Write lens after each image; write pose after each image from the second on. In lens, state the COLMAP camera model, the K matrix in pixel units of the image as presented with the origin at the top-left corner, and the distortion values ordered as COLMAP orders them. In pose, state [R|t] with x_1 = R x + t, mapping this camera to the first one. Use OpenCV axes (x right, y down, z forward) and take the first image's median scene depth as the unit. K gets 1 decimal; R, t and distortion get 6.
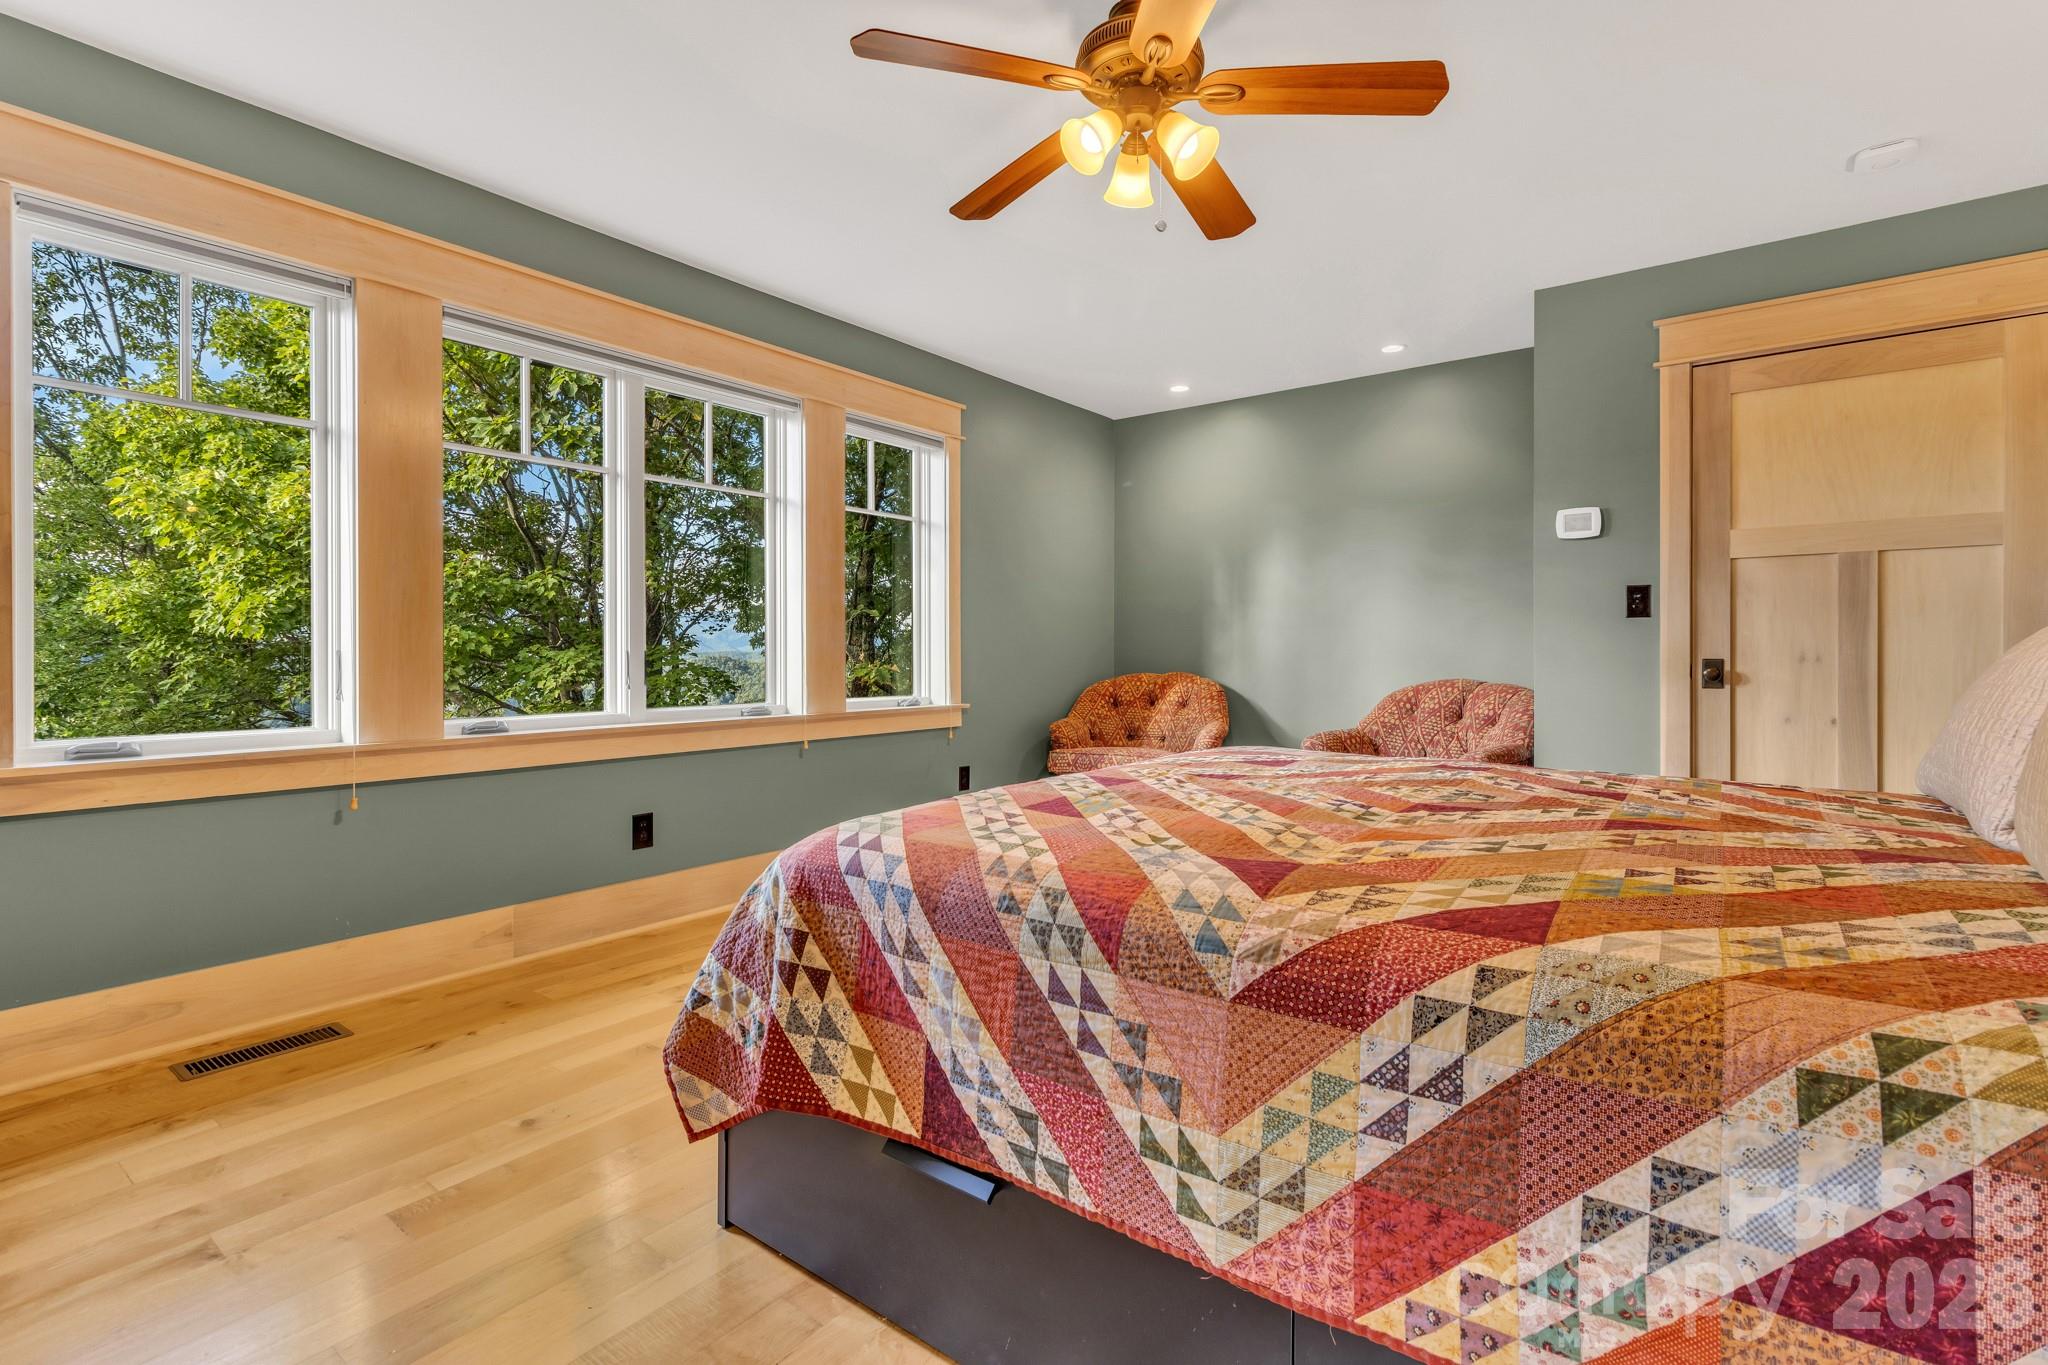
lens RADIAL K [[939.8, 0, 1024.0], [0, 939.8, 682.5], [0, 0, 1]] dist [0.000382, 0.000141]
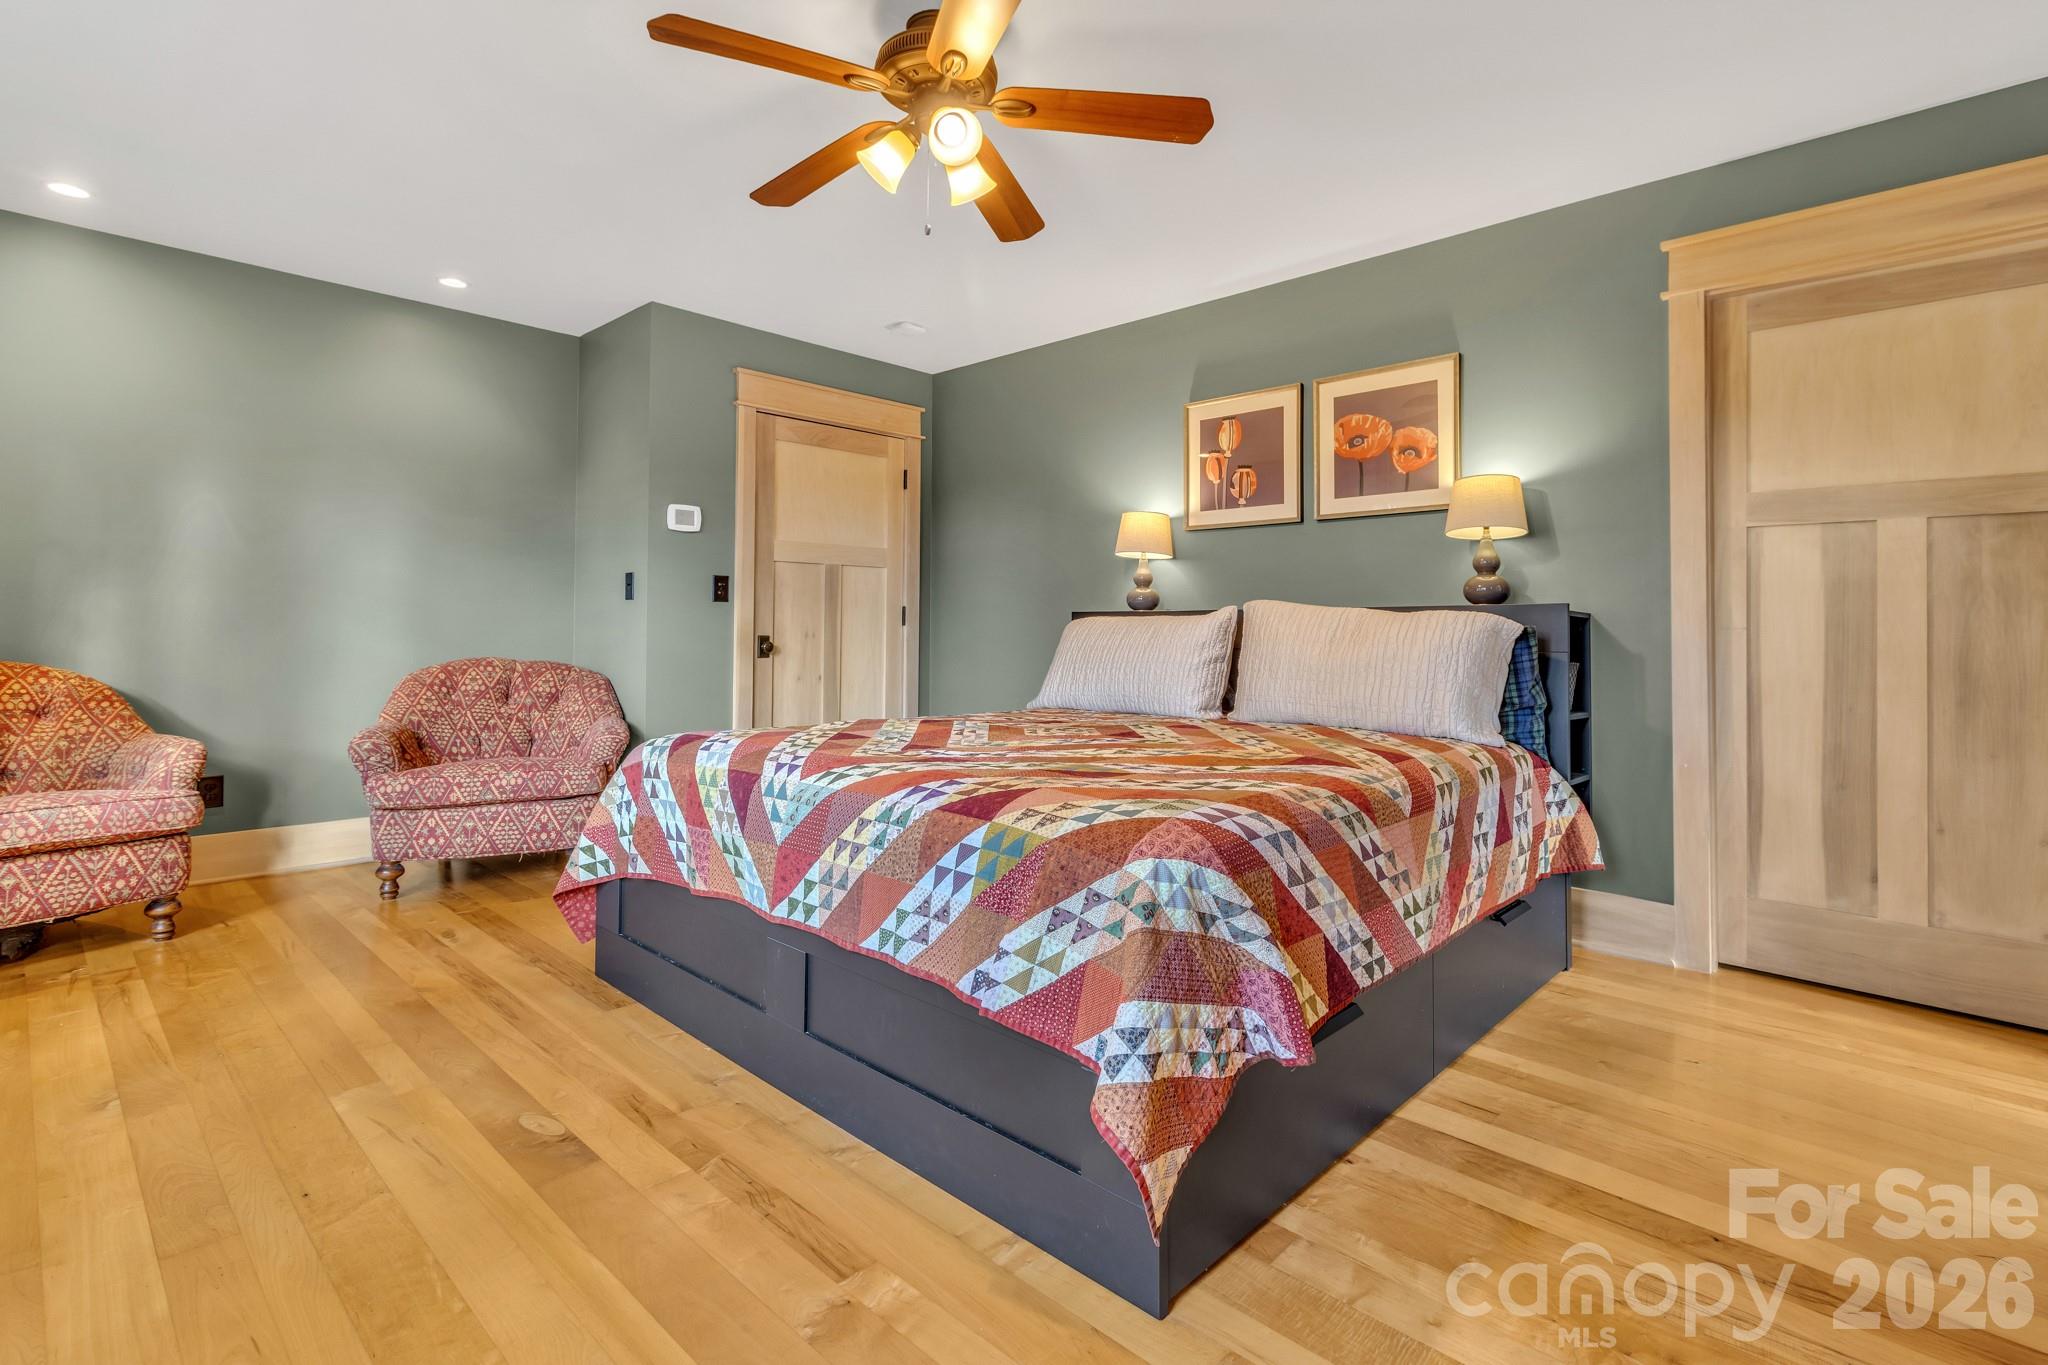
lens RADIAL K [[964.1, 0, 1028.2], [0, 964.1, 629.3], [0, 0, 1]] dist [0.001165, 0.000313]
pose [[0.110065, 0.001986, 0.993922, -0.592909], [0.024891, 0.999679, -0.004754, -0.018680], [-0.993613, 0.025263, 0.109980, 0.501425]]
